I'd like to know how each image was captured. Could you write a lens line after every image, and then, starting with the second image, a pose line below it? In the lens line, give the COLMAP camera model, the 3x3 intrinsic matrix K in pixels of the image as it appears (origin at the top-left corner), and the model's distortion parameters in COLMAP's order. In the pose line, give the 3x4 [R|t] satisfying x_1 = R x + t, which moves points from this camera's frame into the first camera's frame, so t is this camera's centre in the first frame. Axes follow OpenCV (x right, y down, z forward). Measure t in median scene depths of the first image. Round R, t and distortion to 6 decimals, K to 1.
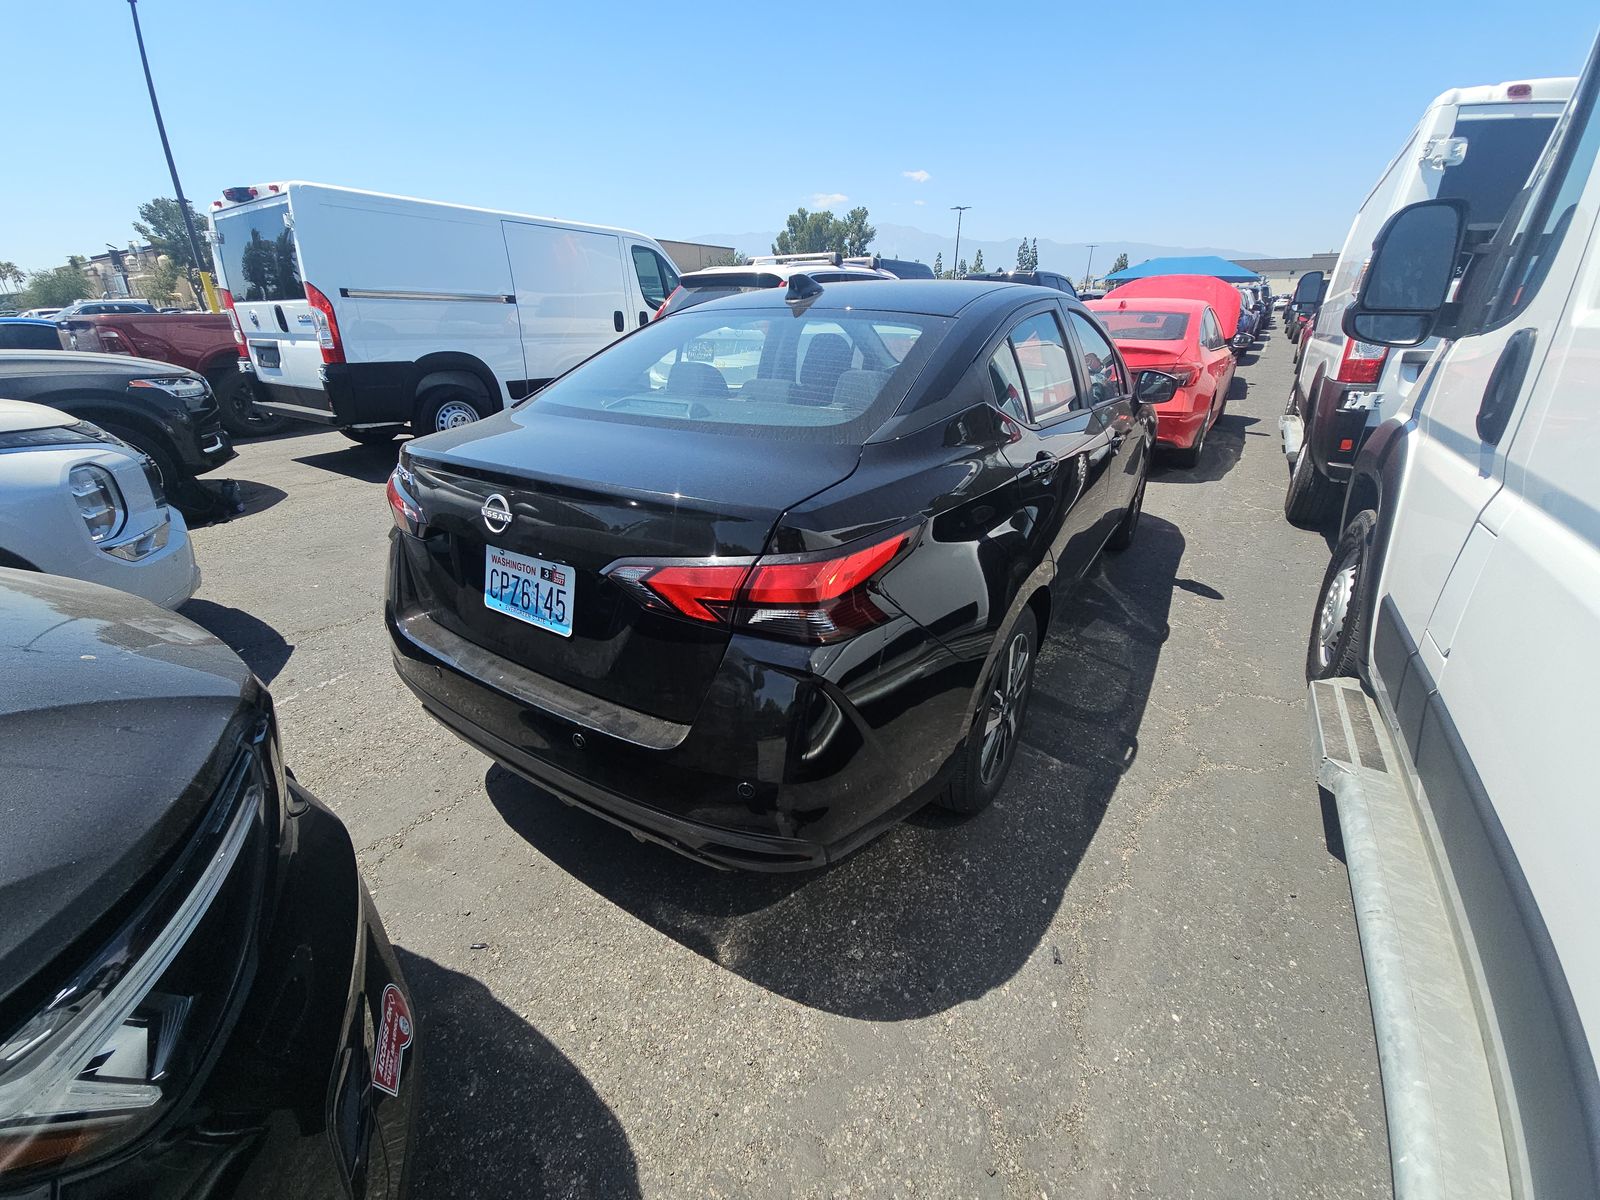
lens RADIAL K [[647.0, 0, 794.6], [0, 647.0, 583.9], [0, 0, 1]] dist [0.037401, -0.025319]
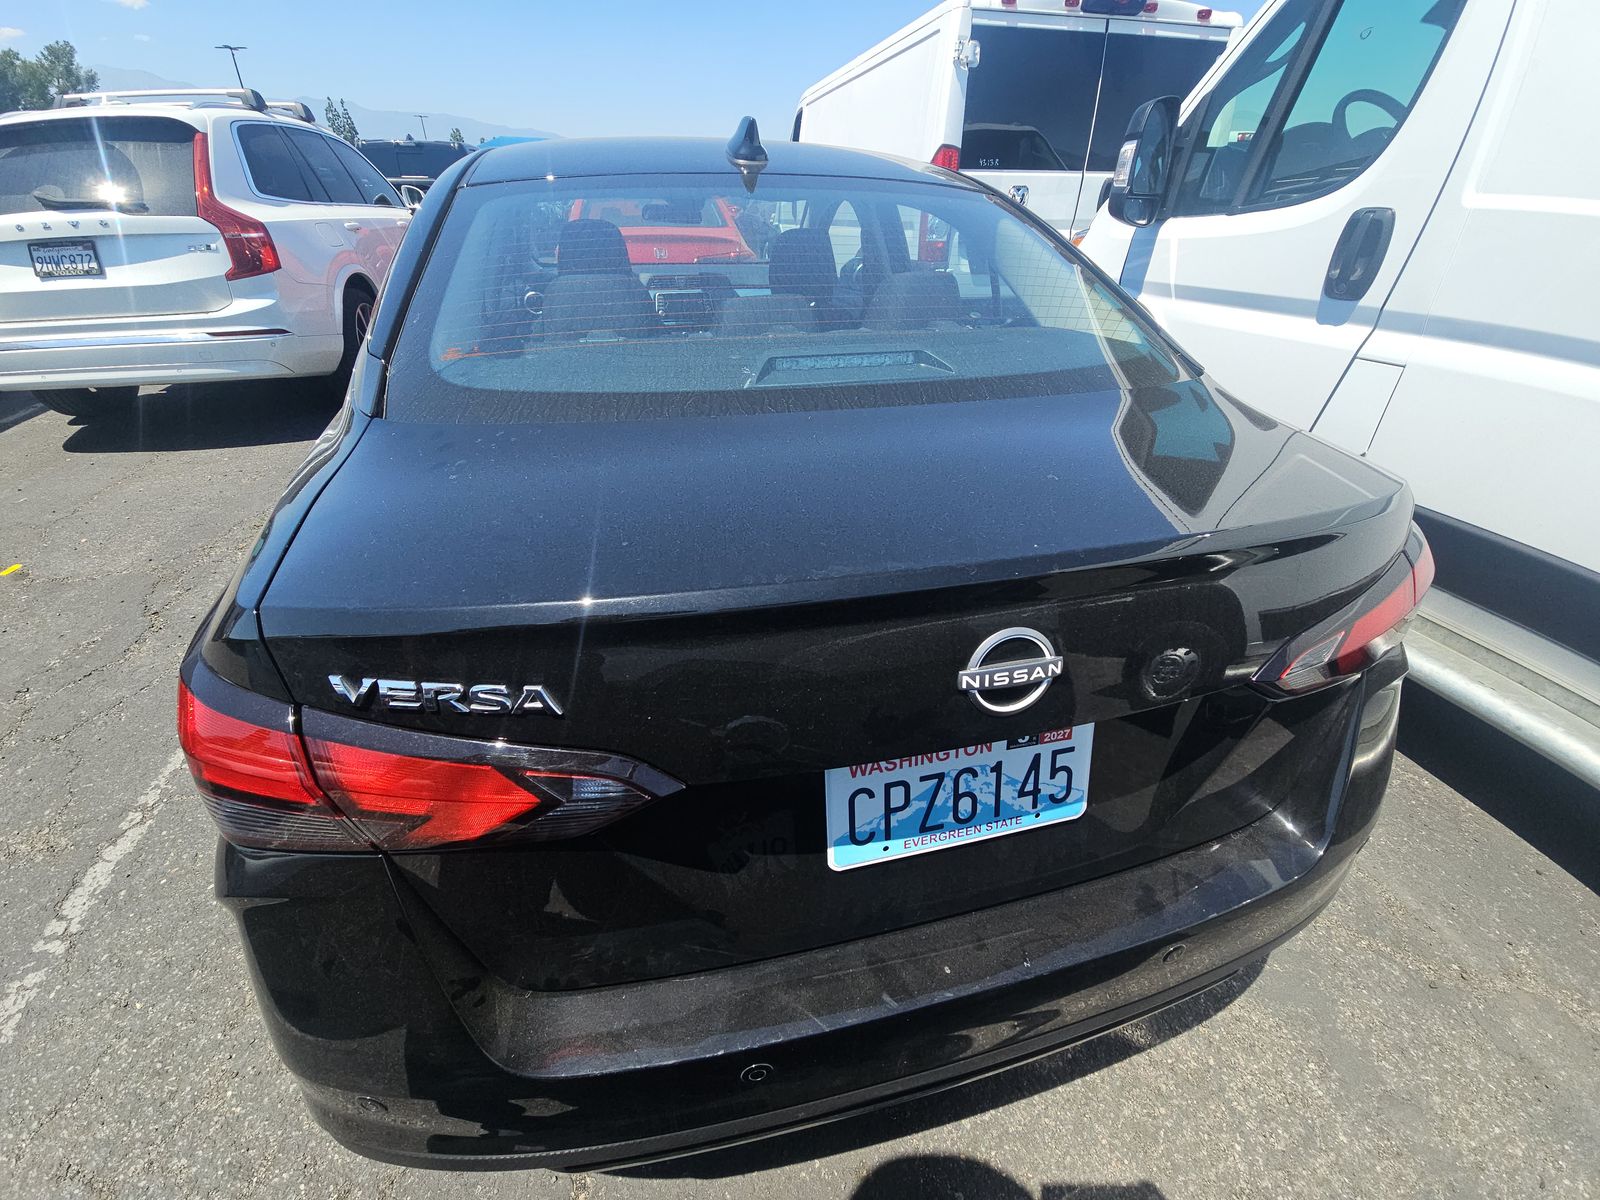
lens RADIAL K [[647.0, 0, 794.6], [0, 647.0, 583.9], [0, 0, 1]] dist [0.037401, -0.025319]
pose [[0.671670, -0.365482, 0.644424, -0.749859], [0.271286, 0.930763, 0.245122, -0.282965], [-0.689393, 0.010182, 0.724316, 0.731163]]
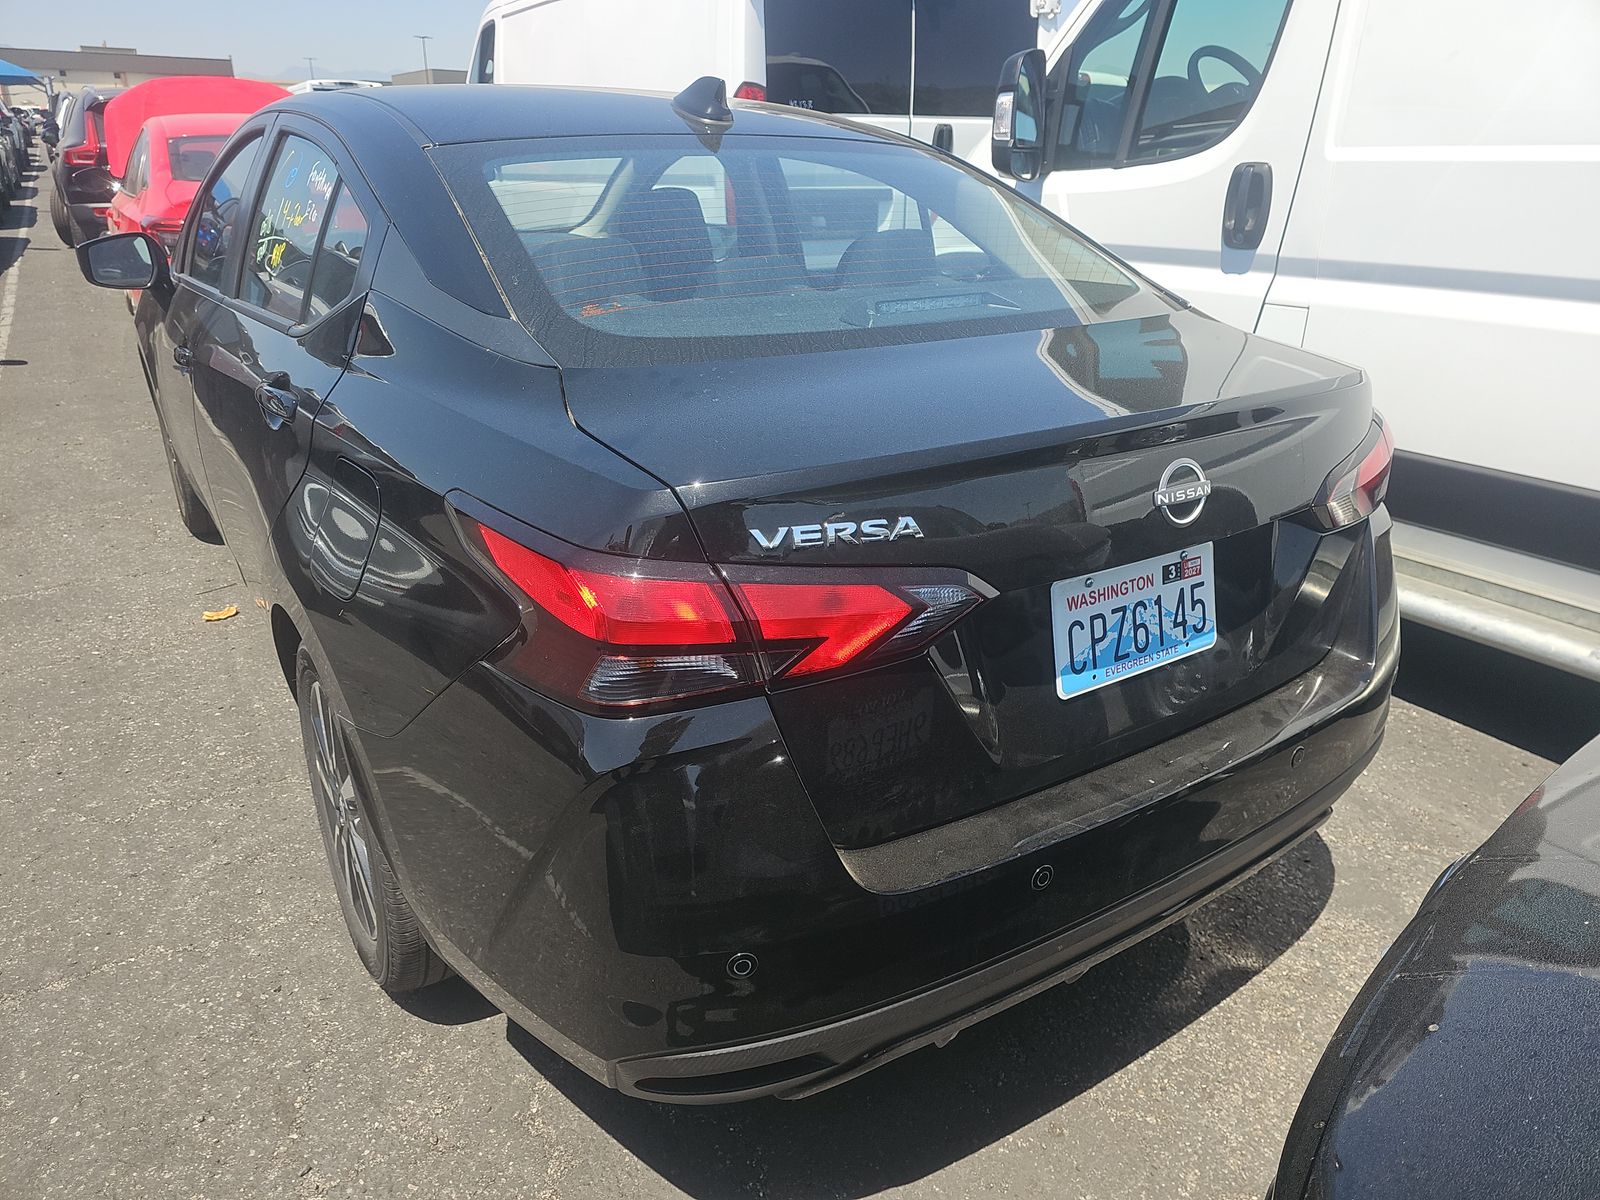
lens RADIAL K [[1068.6, 0, 800.0], [0, 1068.6, 600.0], [0, 0, 1]] dist [0.130379, -0.224123]
pose [[0.383872, -0.347927, 0.855330, -1.358999], [0.337875, 0.914984, 0.220554, -0.326529], [-0.859350, 0.204330, 0.468793, 0.796685]]
